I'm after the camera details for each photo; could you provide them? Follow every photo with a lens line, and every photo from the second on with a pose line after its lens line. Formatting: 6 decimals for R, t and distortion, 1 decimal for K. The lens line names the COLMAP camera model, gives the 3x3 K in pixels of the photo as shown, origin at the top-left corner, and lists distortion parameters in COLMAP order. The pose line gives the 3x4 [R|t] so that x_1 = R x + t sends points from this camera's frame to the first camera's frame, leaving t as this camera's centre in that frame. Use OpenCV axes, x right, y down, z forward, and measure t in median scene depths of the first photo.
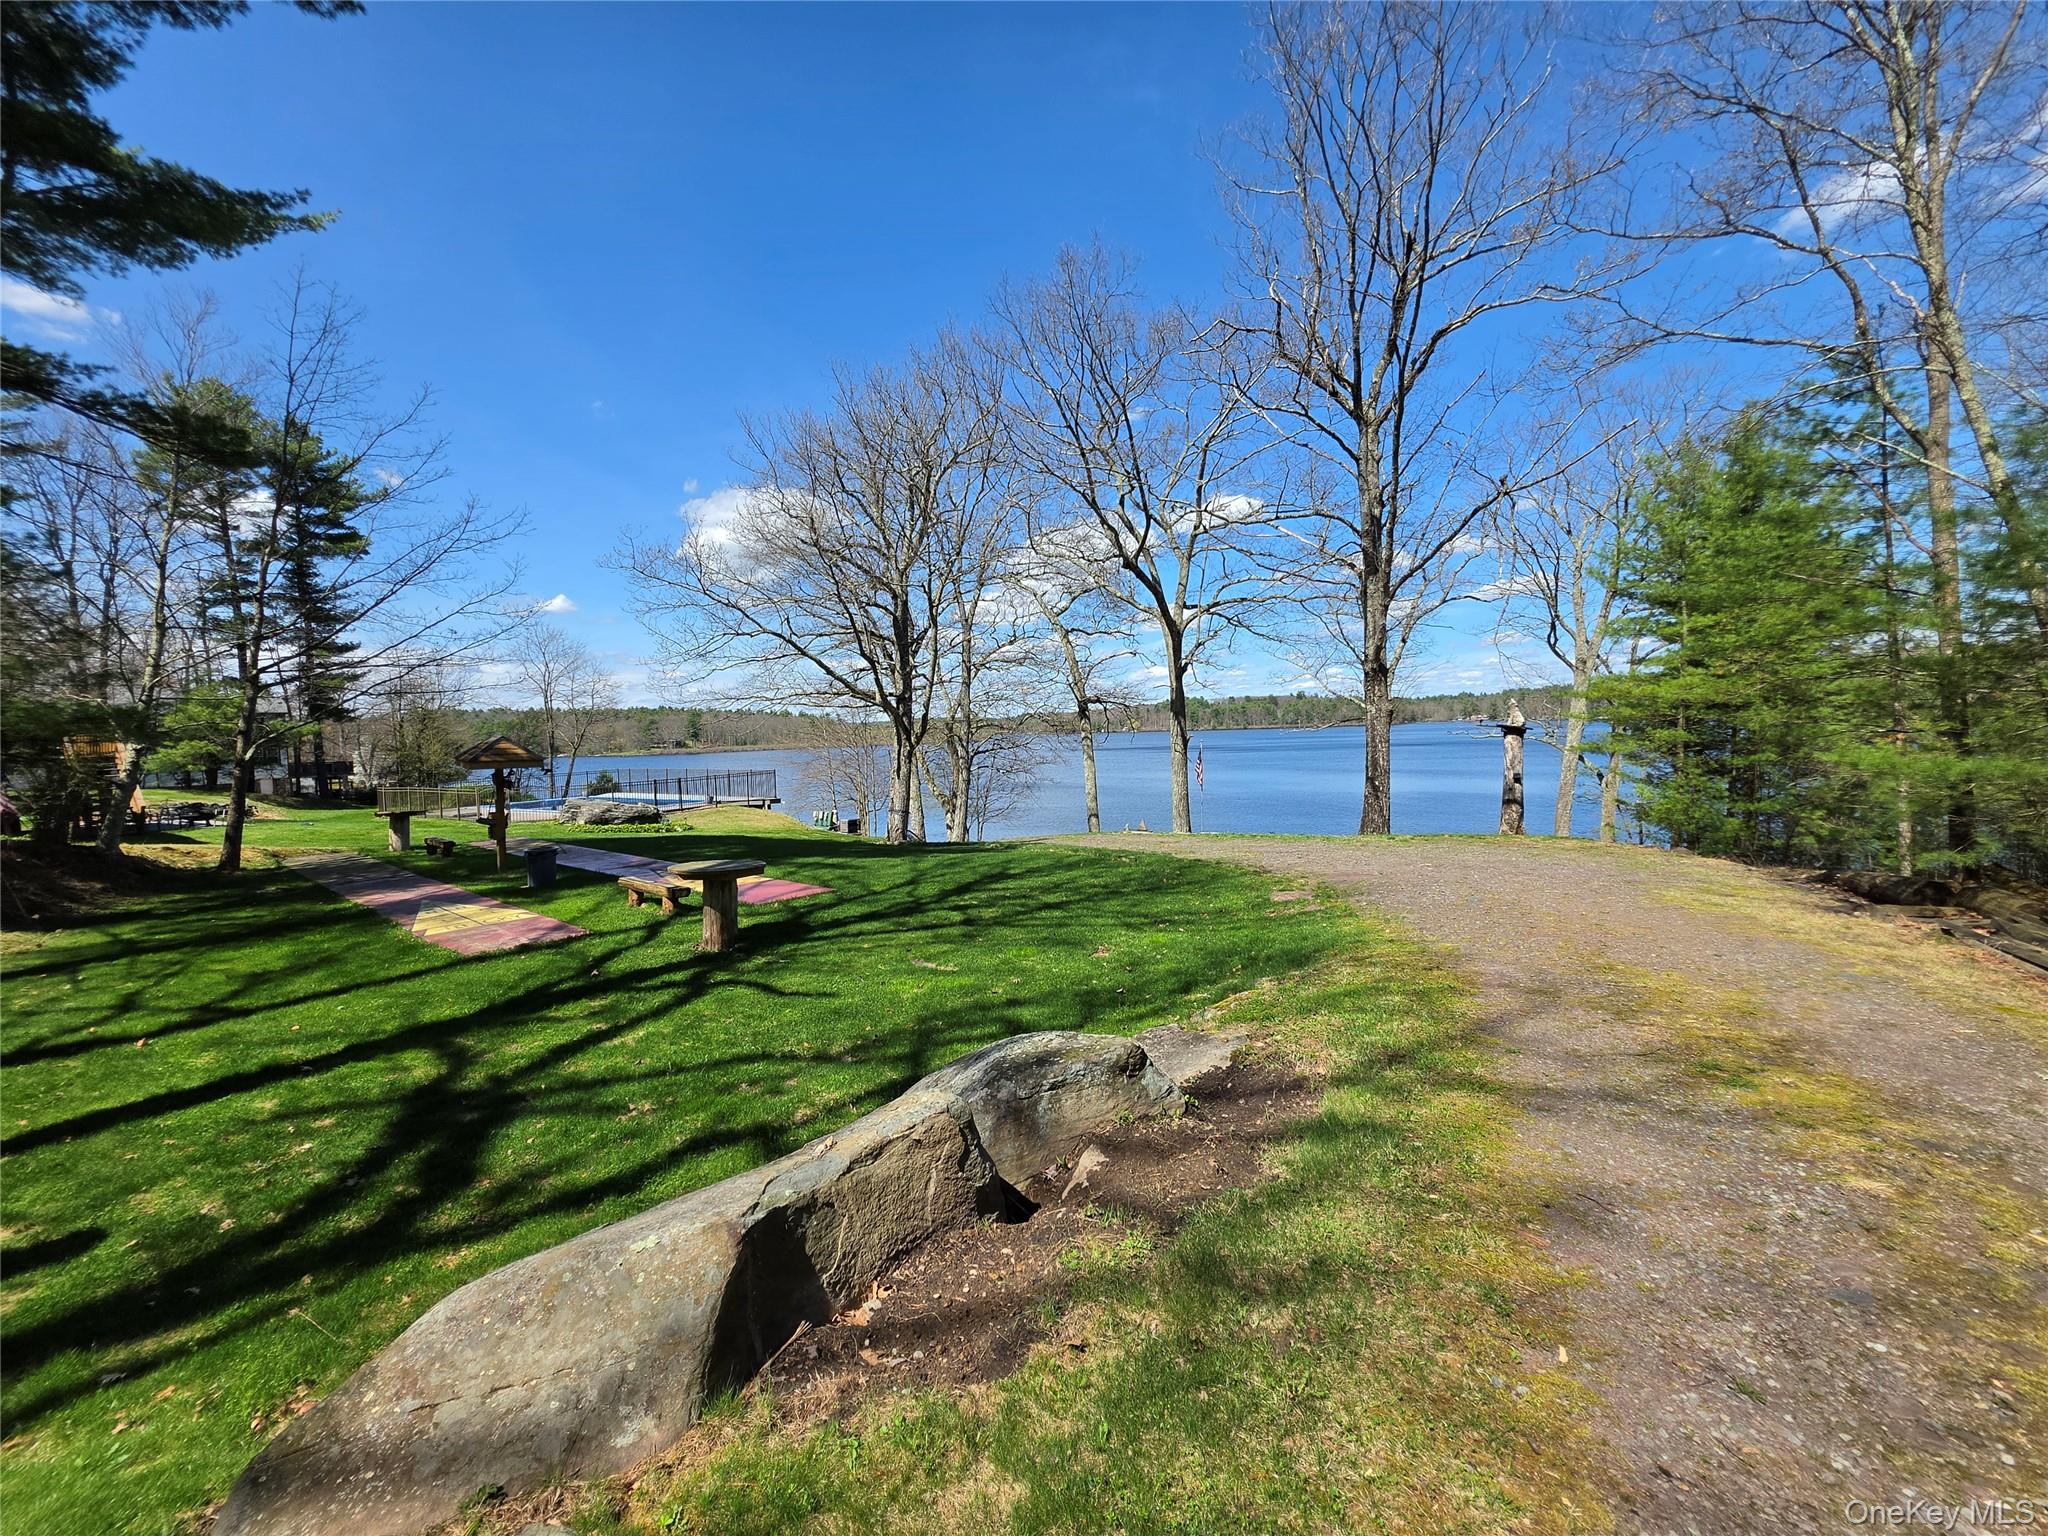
lens RADIAL K [[822.5, 0, 1028.5], [0, 822.5, 762.2], [0, 0, 1]] dist [-0.000415, 0.000229]
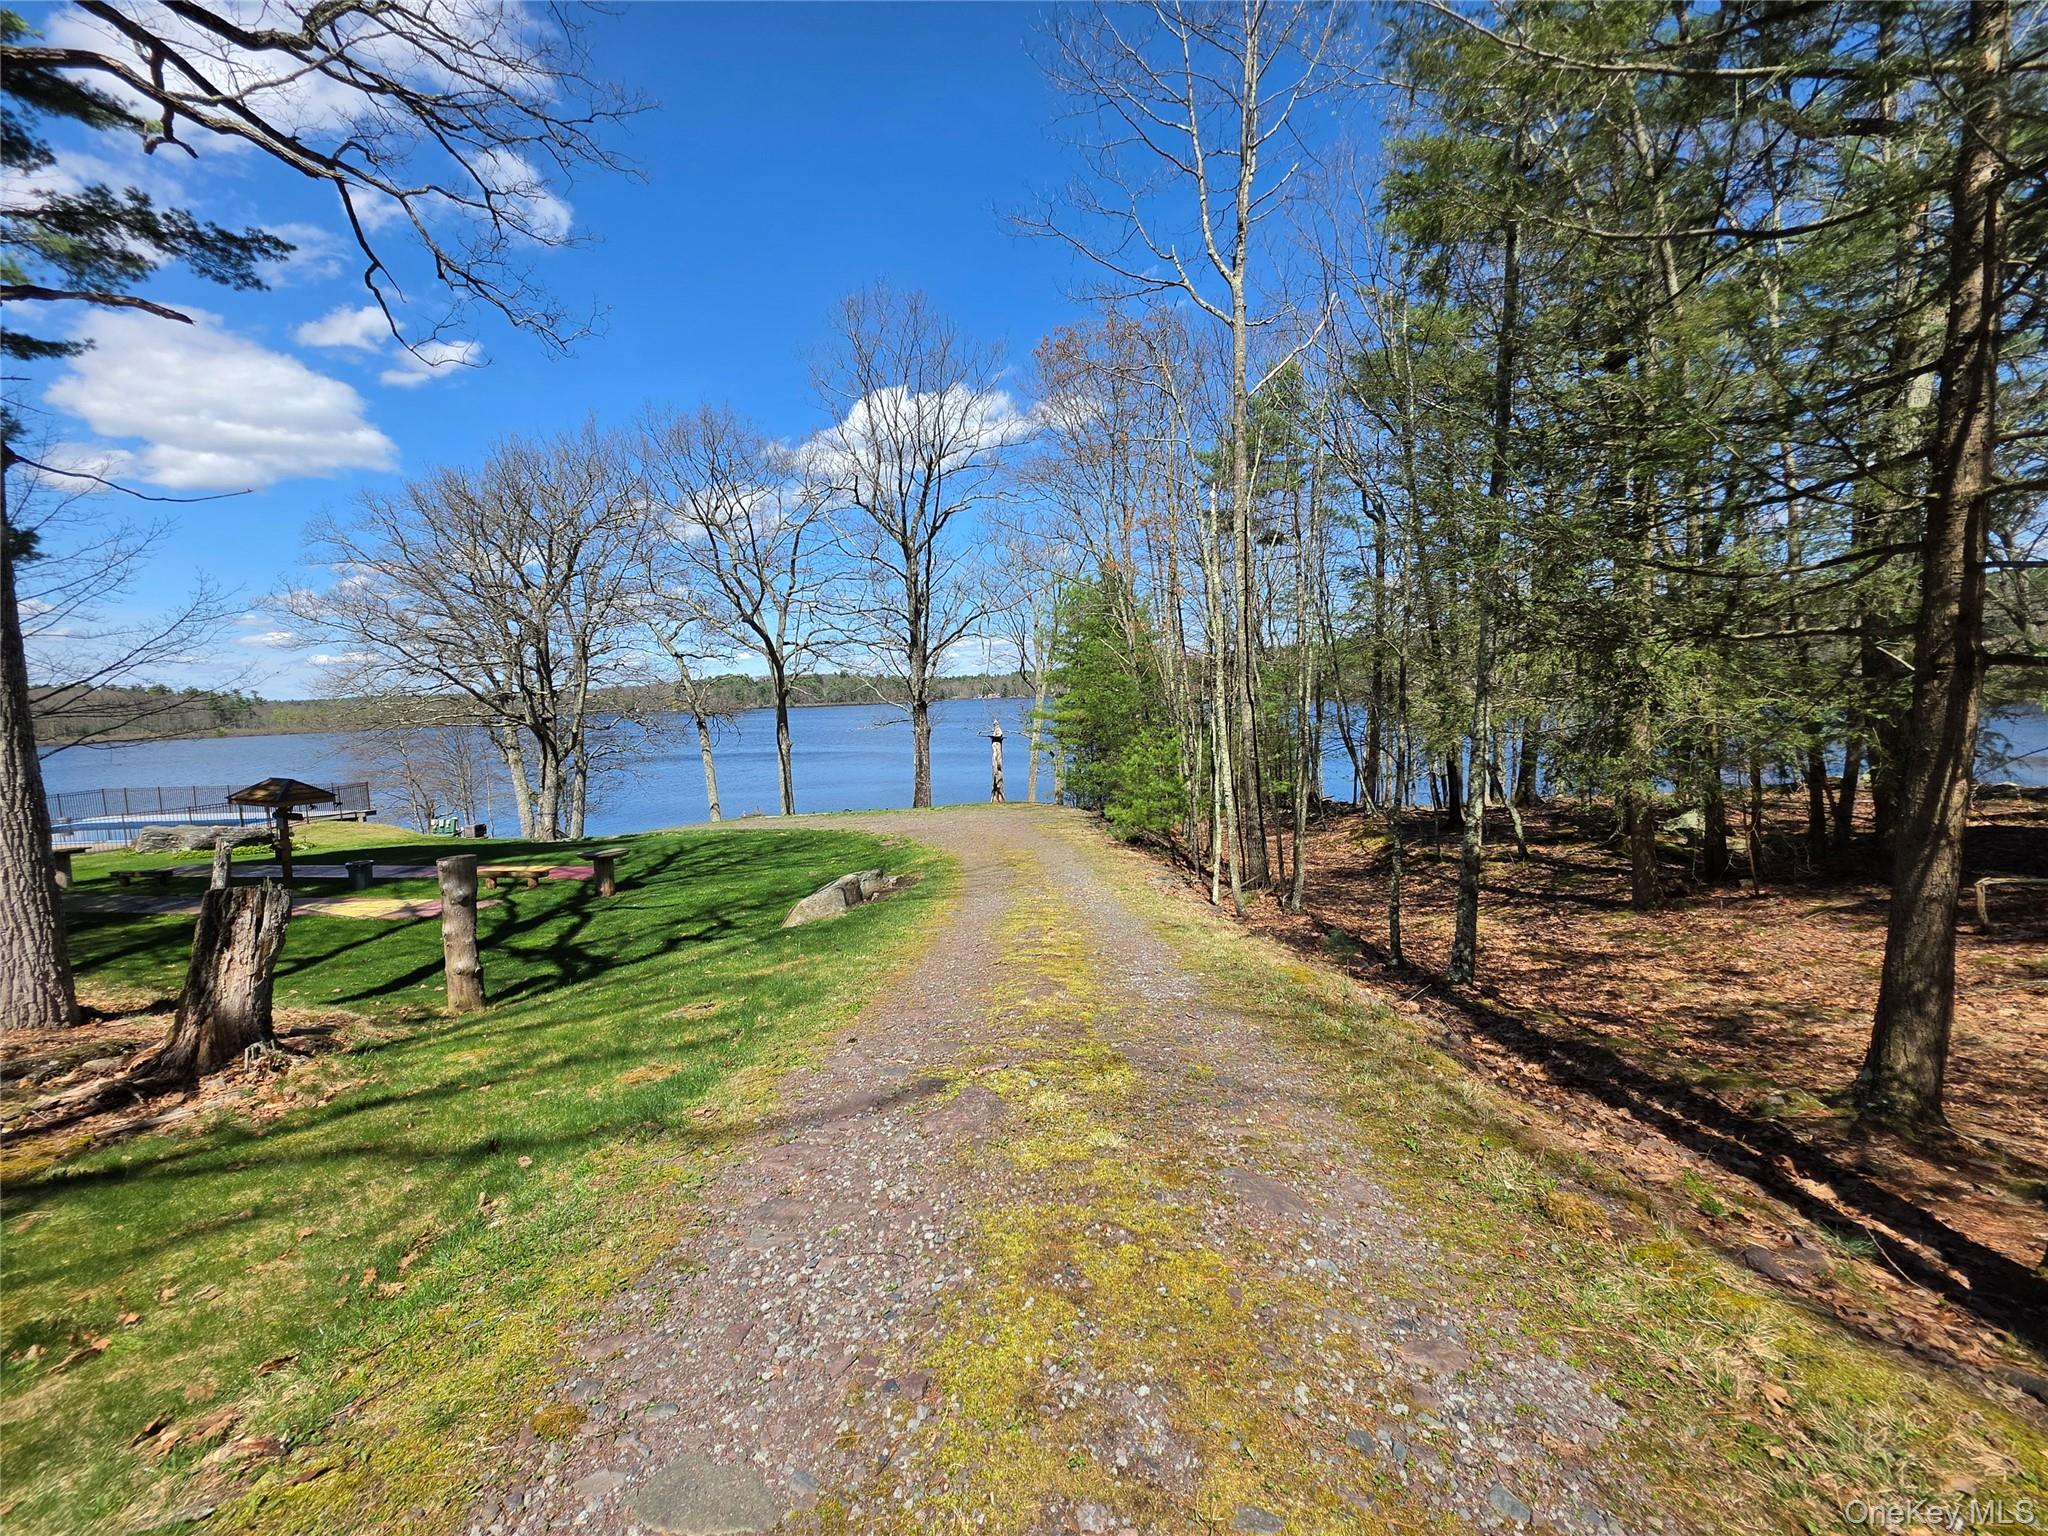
lens RADIAL K [[822.5, 0, 1028.5], [0, 822.5, 762.2], [0, 0, 1]] dist [-0.000415, 0.000229]
pose [[0.857357, -0.041966, 0.513009, -0.173265], [0.026368, 0.998943, 0.037650, -0.042457], [-0.514047, -0.018752, 0.857557, -0.377291]]
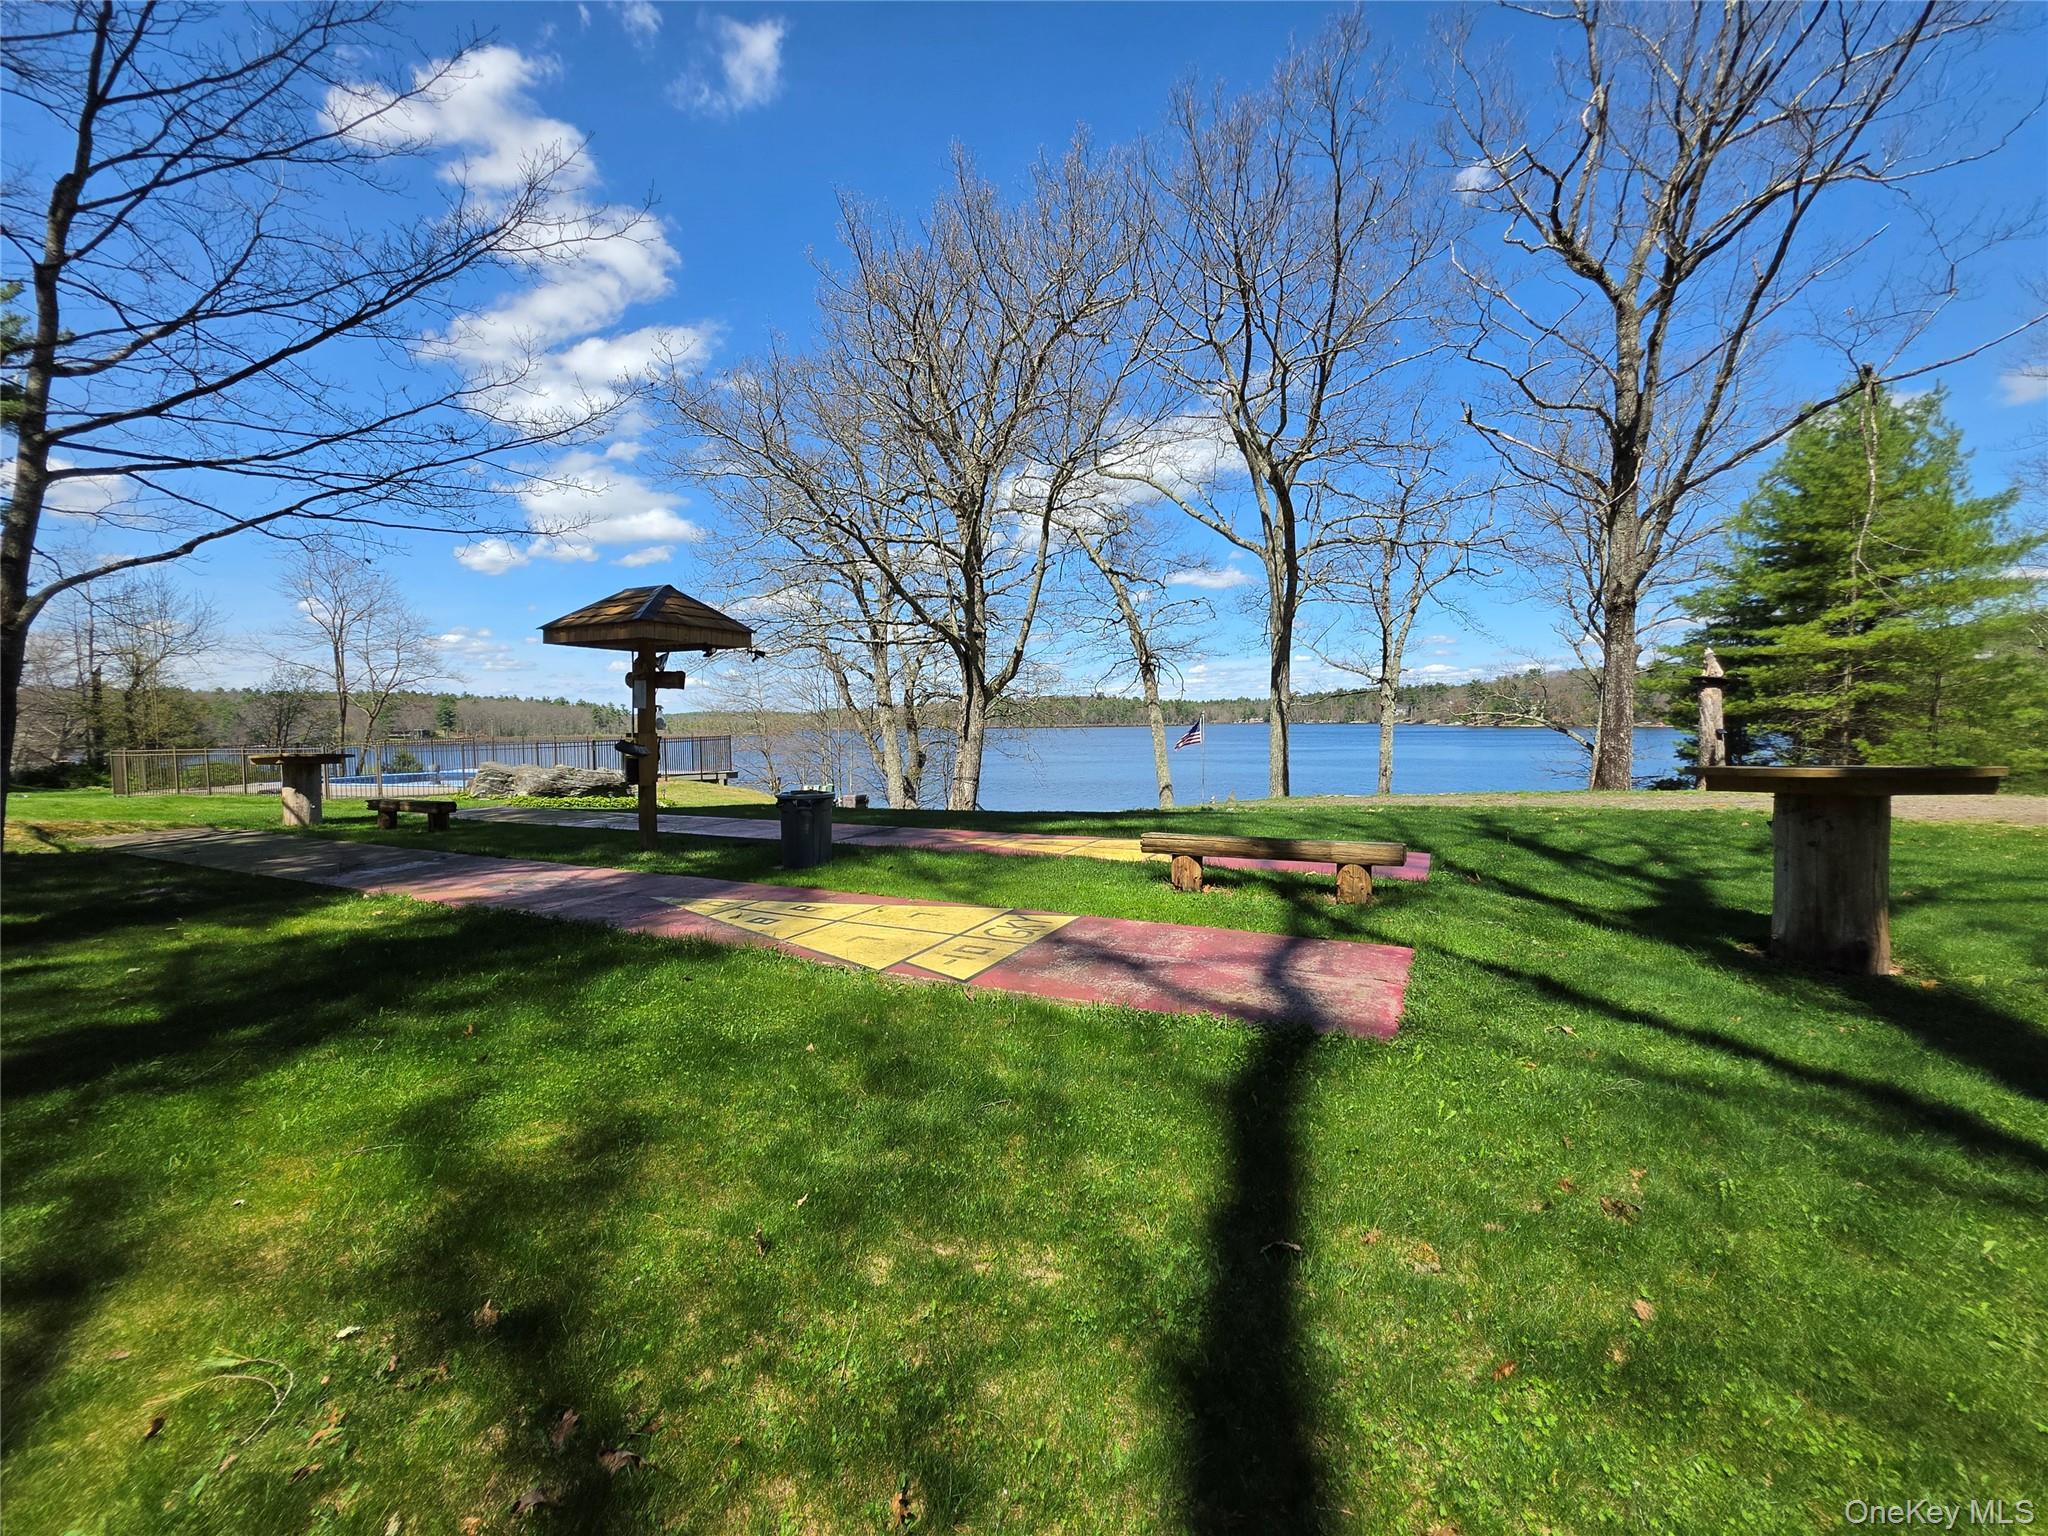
lens RADIAL K [[814.7, 0, 1015.6], [0, 814.7, 757.5], [0, 0, 1]] dist [0.000251, 0.000253]
pose [[0.972256, 0.007563, 0.233797, -0.302614], [-0.006560, 0.999966, -0.005067, 0.044161], [-0.233827, 0.003393, 0.972272, 0.248351]]
